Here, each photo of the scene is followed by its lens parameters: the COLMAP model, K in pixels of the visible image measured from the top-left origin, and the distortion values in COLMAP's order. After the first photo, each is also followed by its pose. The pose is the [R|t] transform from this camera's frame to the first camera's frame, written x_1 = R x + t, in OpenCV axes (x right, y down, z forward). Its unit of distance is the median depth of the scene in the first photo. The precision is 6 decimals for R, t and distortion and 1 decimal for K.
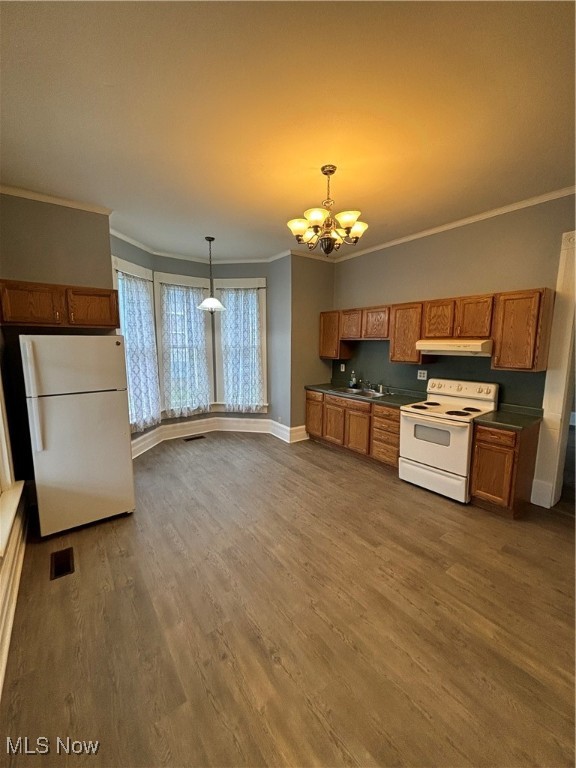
lens RADIAL K [[308.9, 0, 286.7], [0, 308.9, 383.6], [0, 0, 1]] dist [0.001488, -0.000259]
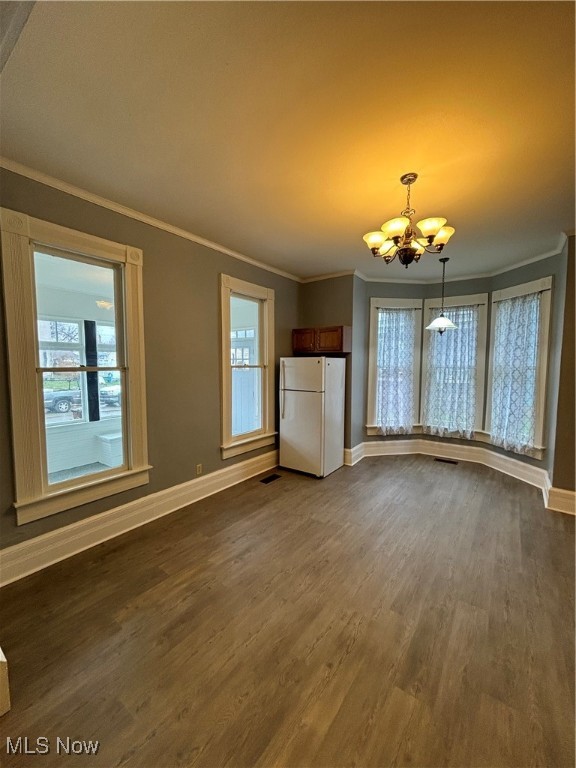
lens RADIAL K [[308.9, 0, 286.7], [0, 308.9, 383.6], [0, 0, 1]] dist [0.001488, -0.000259]
pose [[0.297452, 0.066250, -0.952436, 0.580163], [-0.135731, 0.990391, 0.026500, -0.026859], [0.945040, 0.121392, 0.303585, 0.260810]]
